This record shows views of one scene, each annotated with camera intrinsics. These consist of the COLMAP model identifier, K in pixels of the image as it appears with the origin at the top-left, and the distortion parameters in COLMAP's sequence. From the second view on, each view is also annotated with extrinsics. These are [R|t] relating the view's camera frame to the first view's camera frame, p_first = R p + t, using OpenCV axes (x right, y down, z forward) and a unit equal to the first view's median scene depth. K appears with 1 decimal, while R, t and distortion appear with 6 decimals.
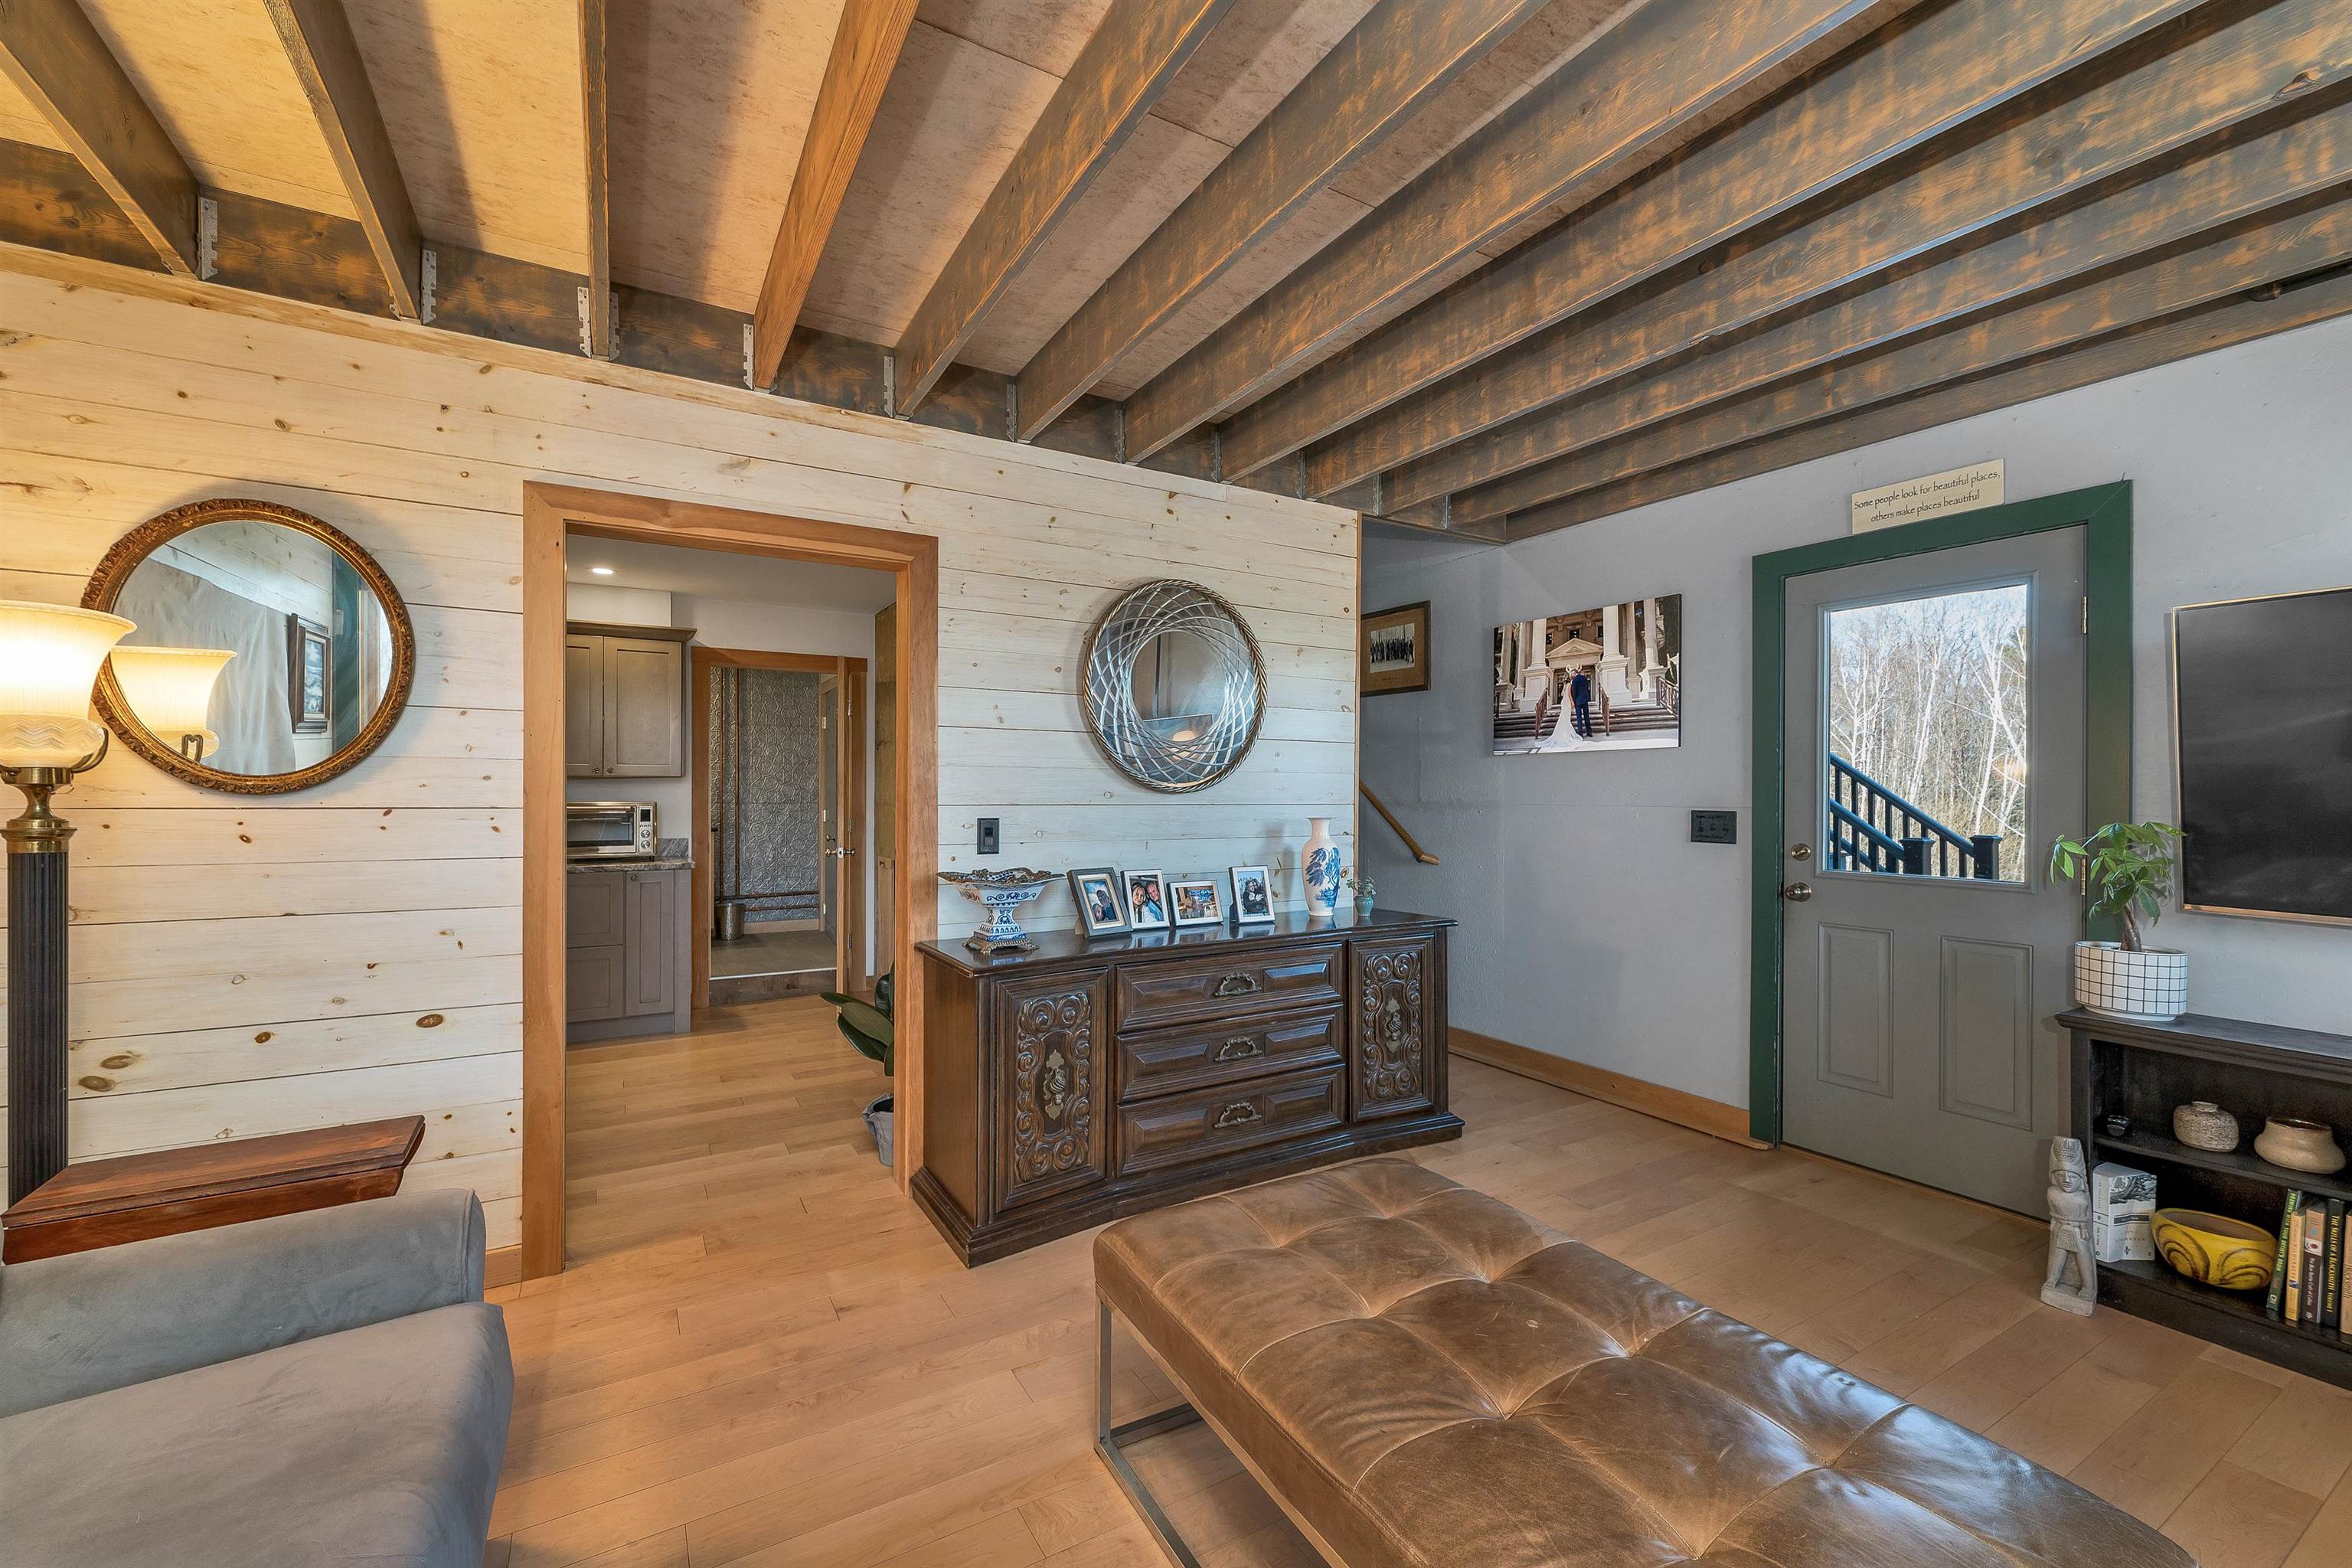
lens RADIAL K [[974.7, 0, 1209.2], [0, 974.7, 786.8], [0, 0, 1]] dist [-0.001392, -0.000259]
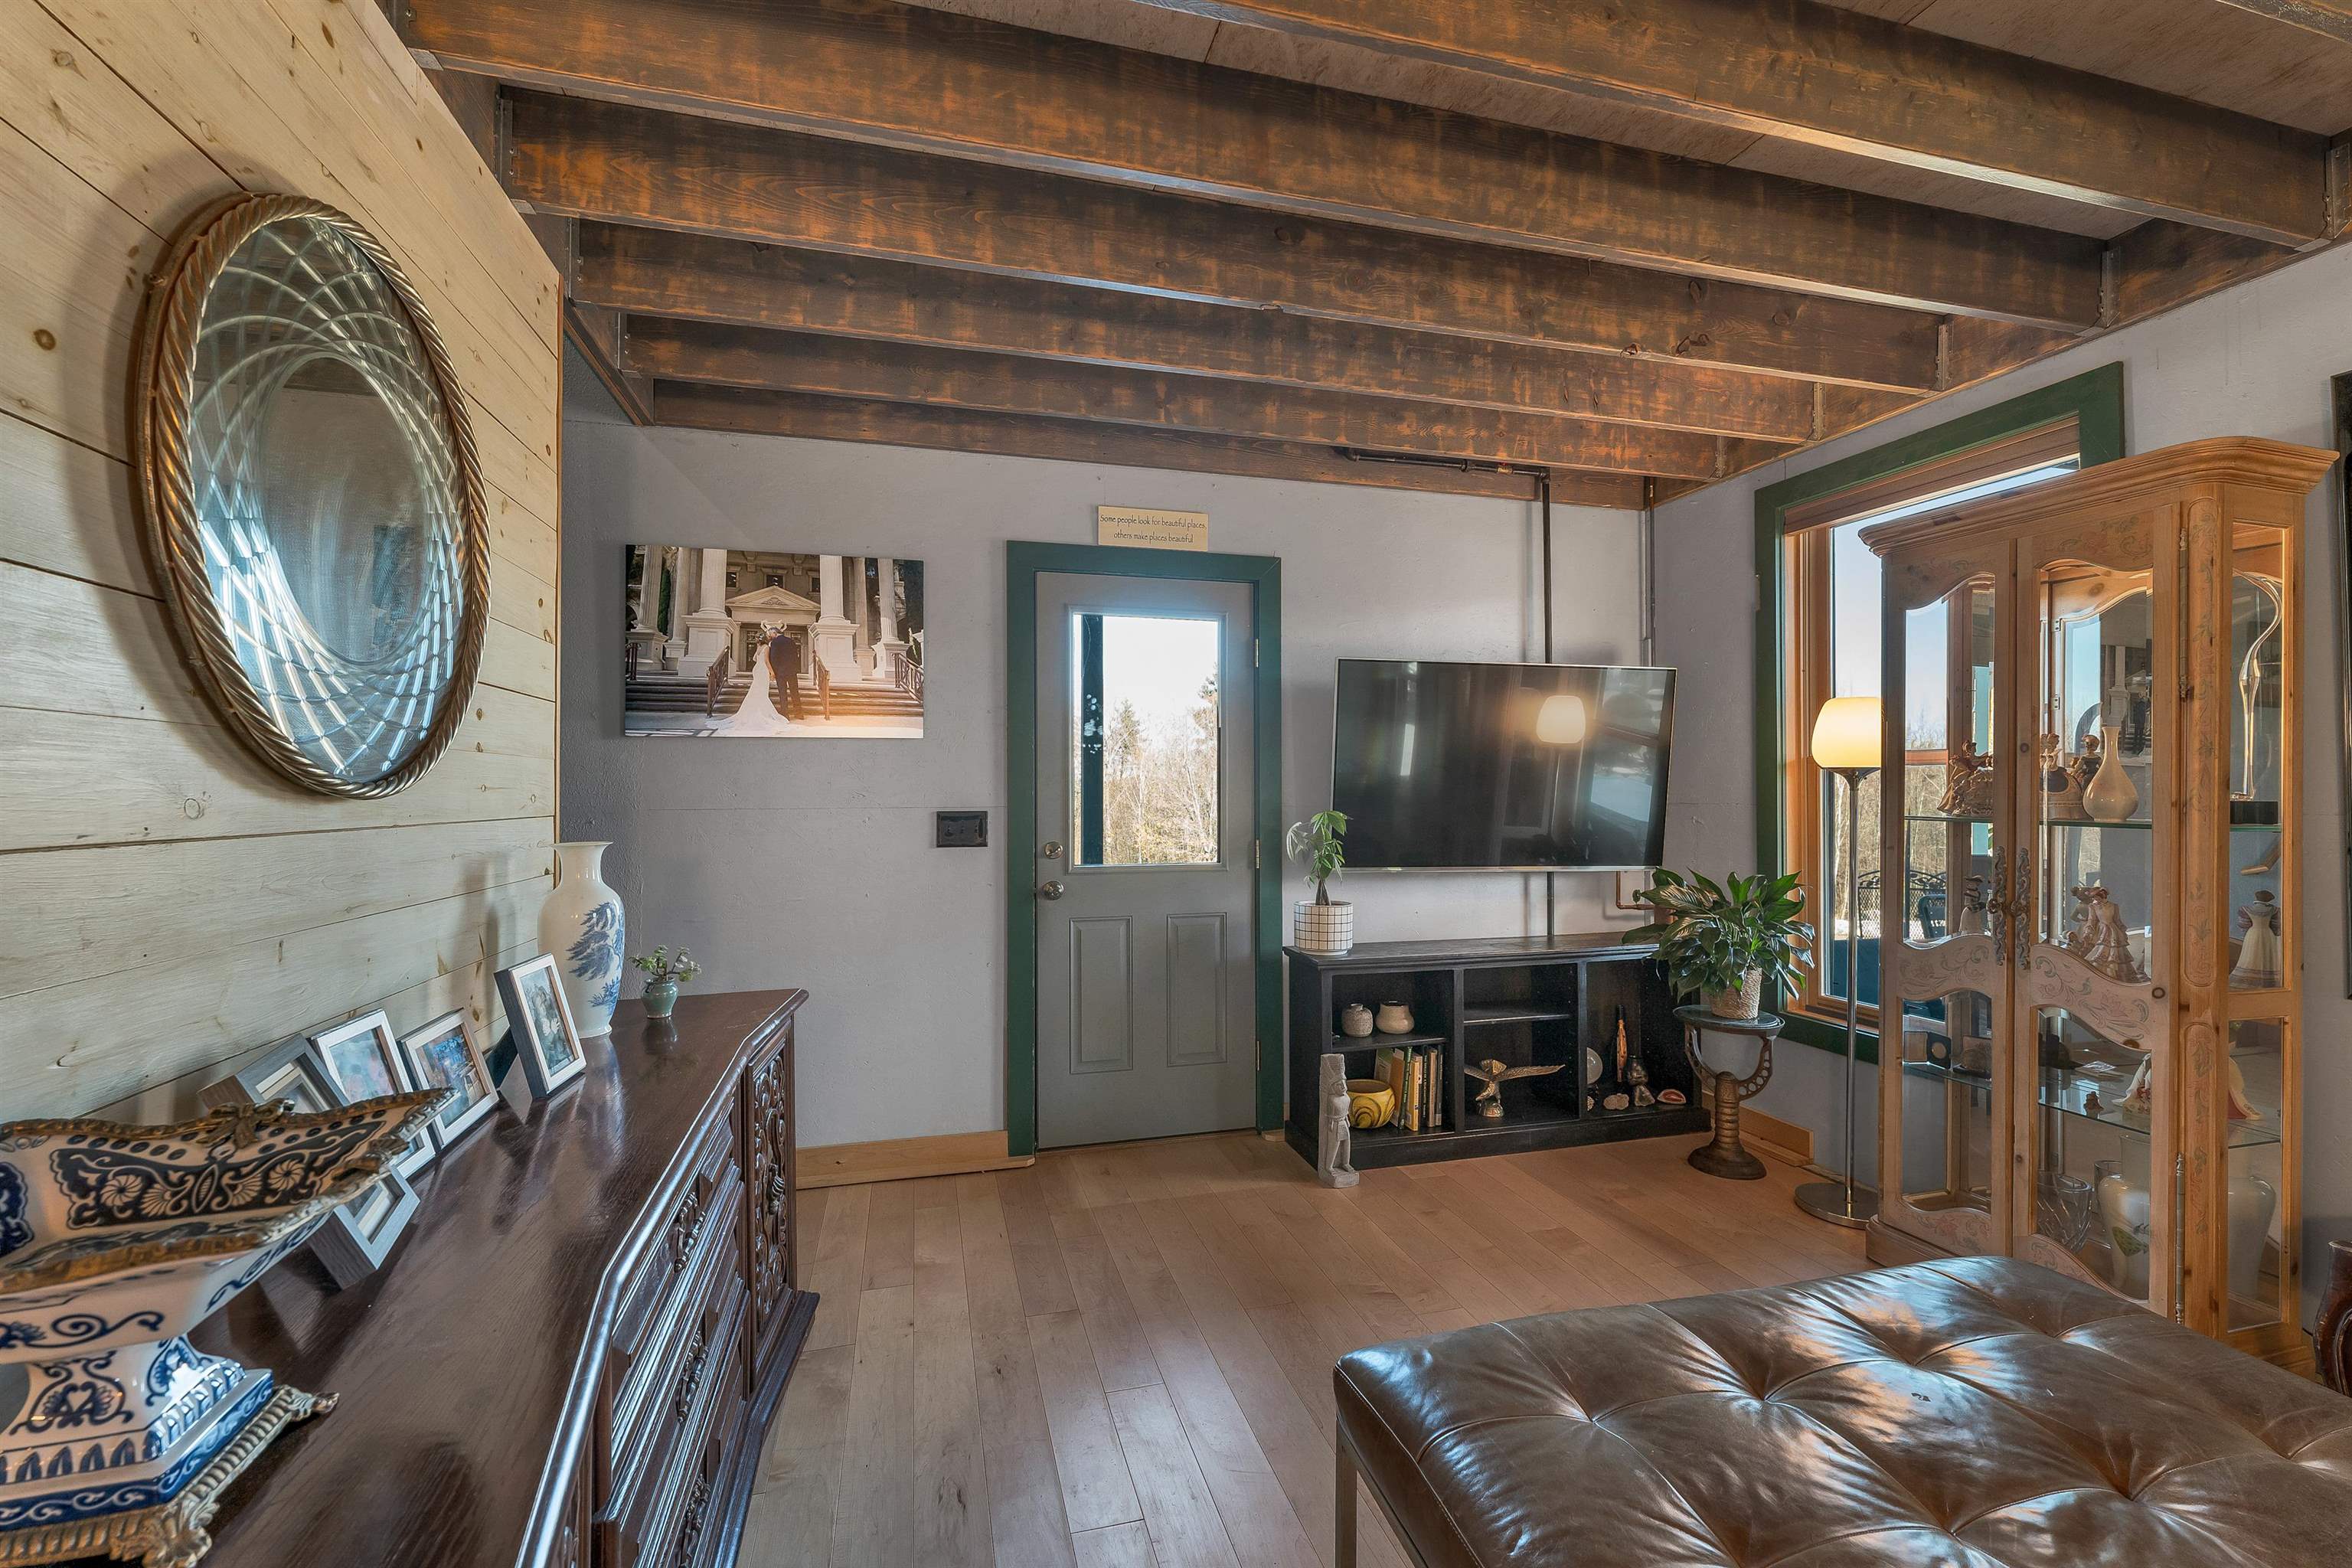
lens RADIAL K [[974.7, 0, 1169.9], [0, 974.7, 784.8], [0, 0, 1]] dist [-0.001392, -0.000259]
pose [[0.286779, 0.000200, 0.957997, -0.294497], [-0.001603, 0.999999, 0.000271, -0.000400], [-0.957996, -0.001613, 0.286779, 0.568354]]
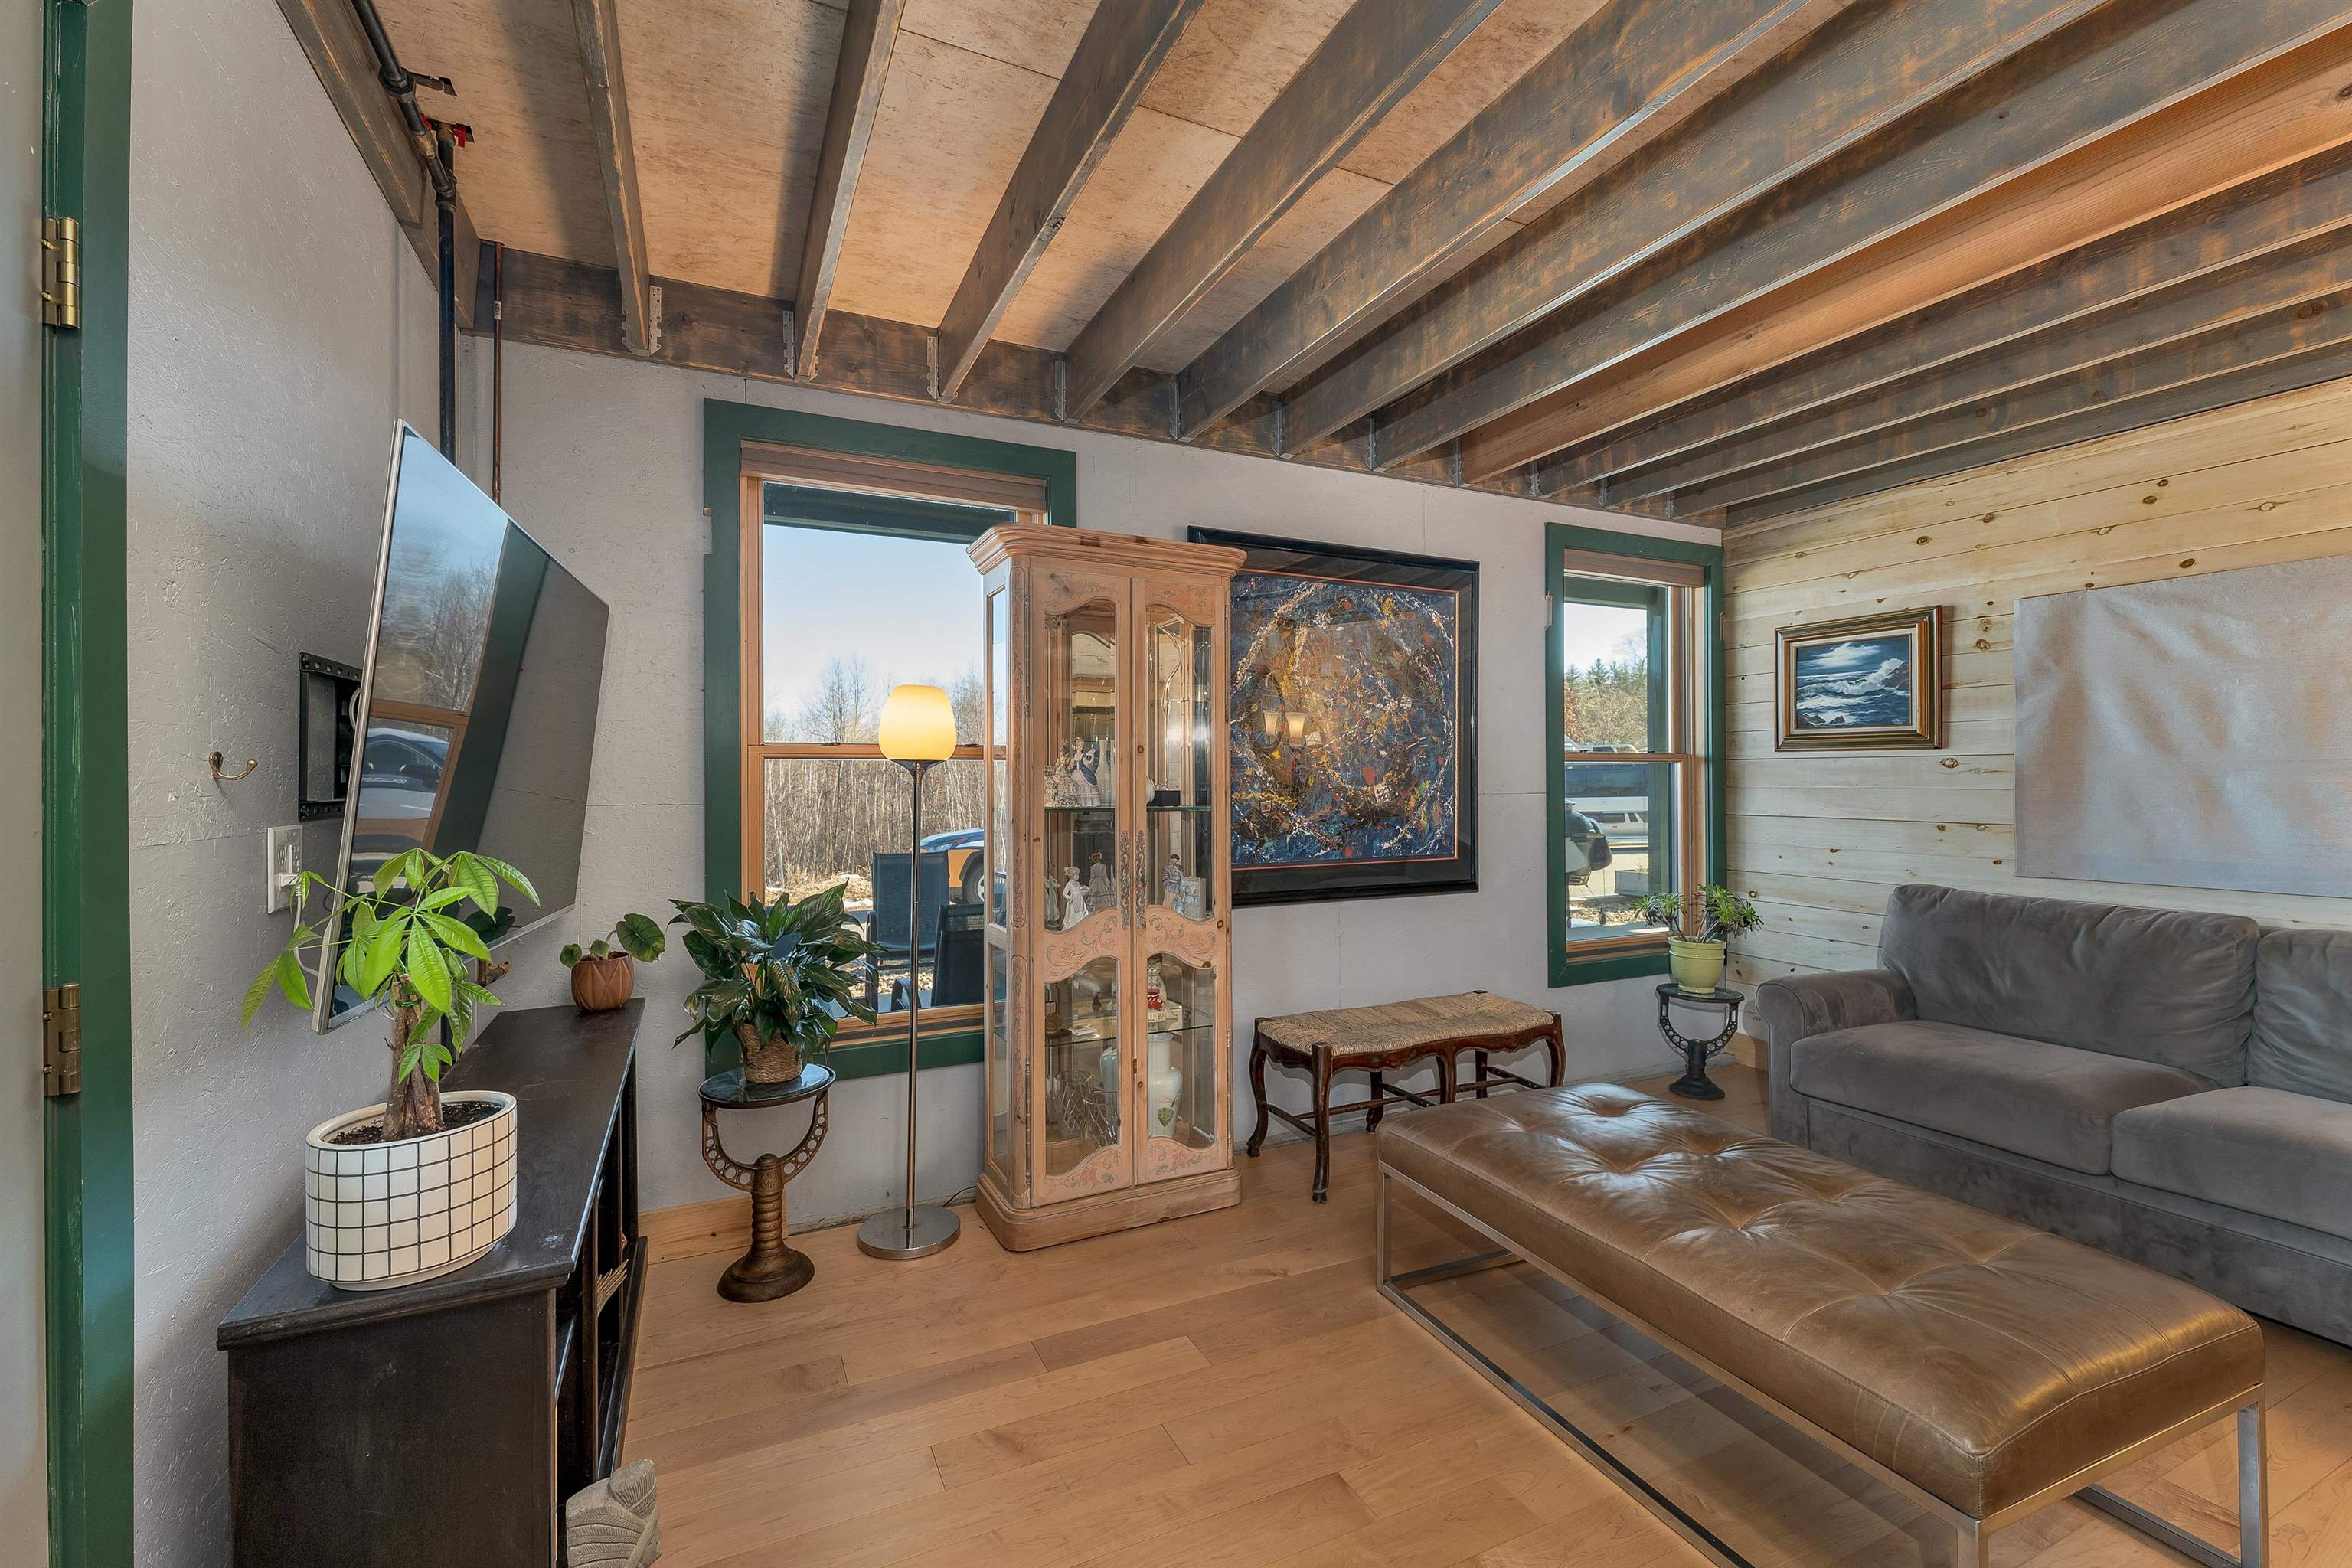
lens RADIAL K [[974.7, 0, 1184.0], [0, 974.7, 771.3], [0, 0, 1]] dist [-0.001392, -0.000259]
pose [[-0.993102, 0.001851, 0.117241, 0.360591], [0.000762, 0.999956, -0.009337, -0.000017], [-0.117253, -0.009183, -0.993060, 0.999193]]
